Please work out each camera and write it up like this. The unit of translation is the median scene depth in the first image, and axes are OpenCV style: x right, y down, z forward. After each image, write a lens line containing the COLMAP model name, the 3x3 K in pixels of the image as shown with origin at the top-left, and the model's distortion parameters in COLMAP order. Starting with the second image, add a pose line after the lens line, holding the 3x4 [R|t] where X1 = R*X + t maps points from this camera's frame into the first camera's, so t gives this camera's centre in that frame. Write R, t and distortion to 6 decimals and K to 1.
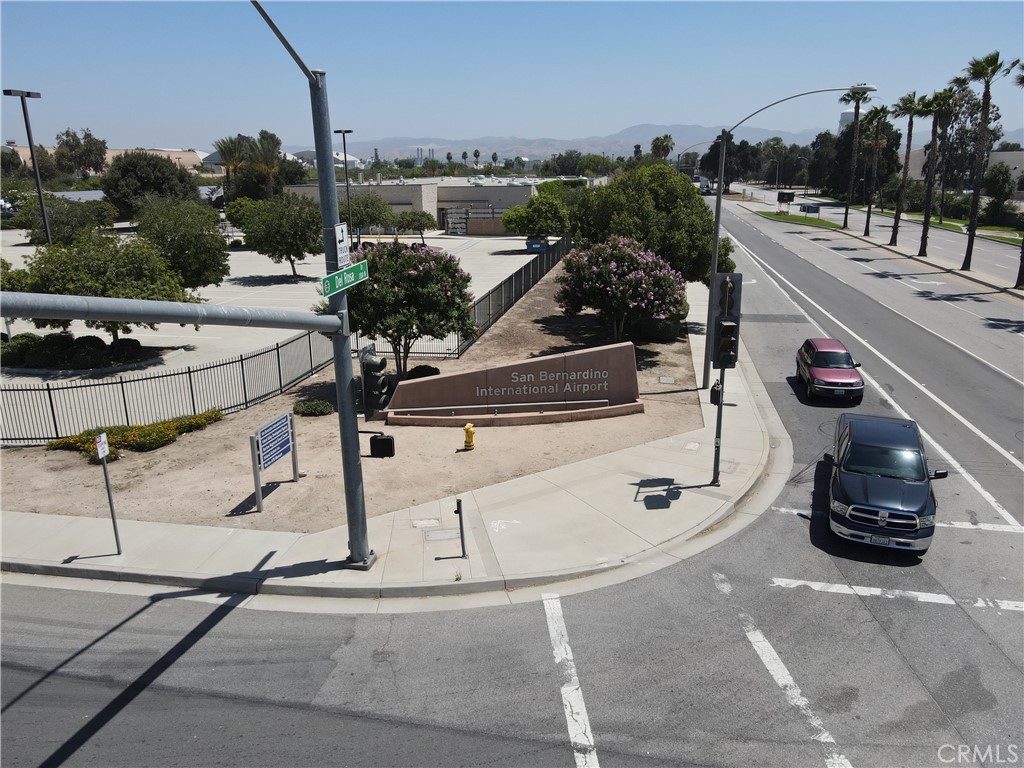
lens RADIAL K [[746.9, 0, 512.0], [0, 746.9, 384.0], [0, 0, 1]] dist [0.009623, 0.012539]
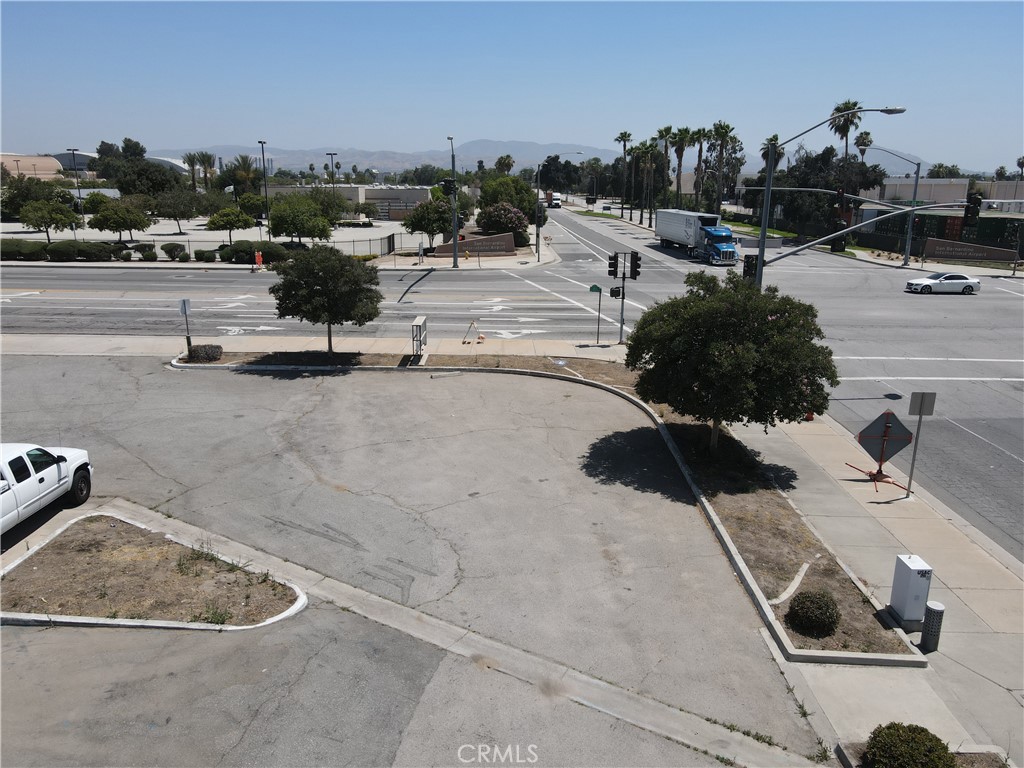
lens RADIAL K [[766.2, 0, 497.5], [0, 766.2, 382.9], [0, 0, 1]] dist [0.012189, 0.008188]
pose [[0.982363, -0.031152, 0.184371, -0.110012], [0.035580, 0.999151, -0.020757, 0.137978], [-0.183568, 0.026951, 0.982637, -0.455808]]
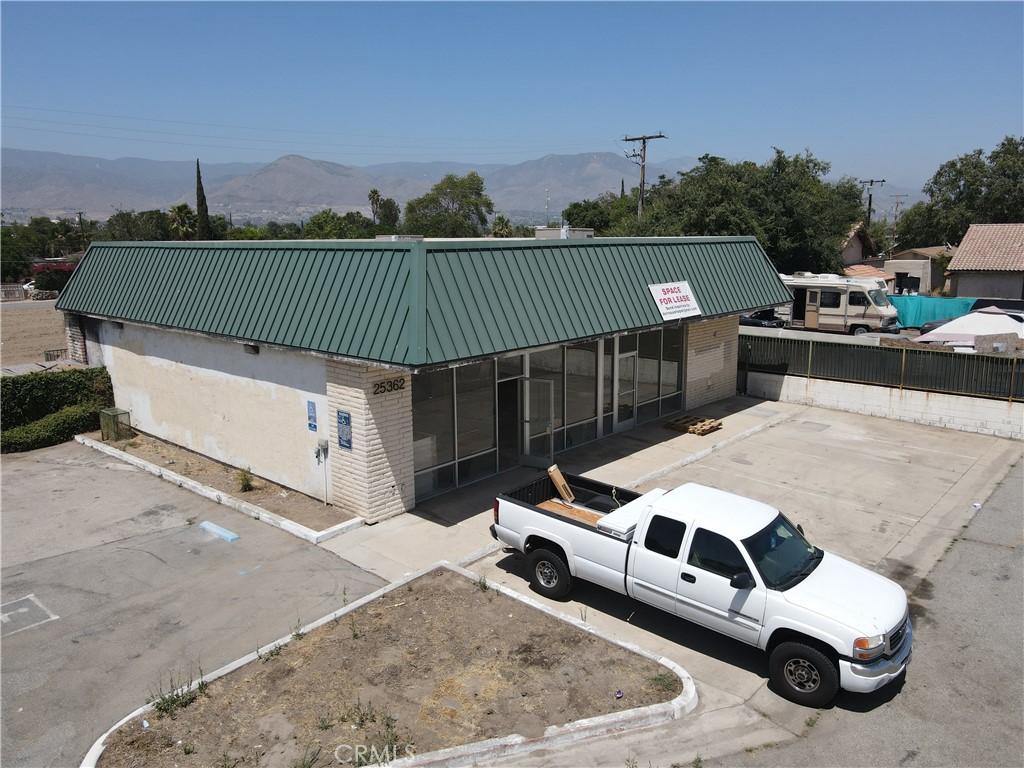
lens RADIAL K [[746.9, 0, 512.0], [0, 746.9, 384.0], [0, 0, 1]] dist [0.009623, 0.012539]
pose [[-0.503676, 0.186652, -0.843488, -0.086778], [-0.224882, 0.914391, 0.336626, 0.101016], [0.834110, 0.359236, -0.418582, -0.263197]]
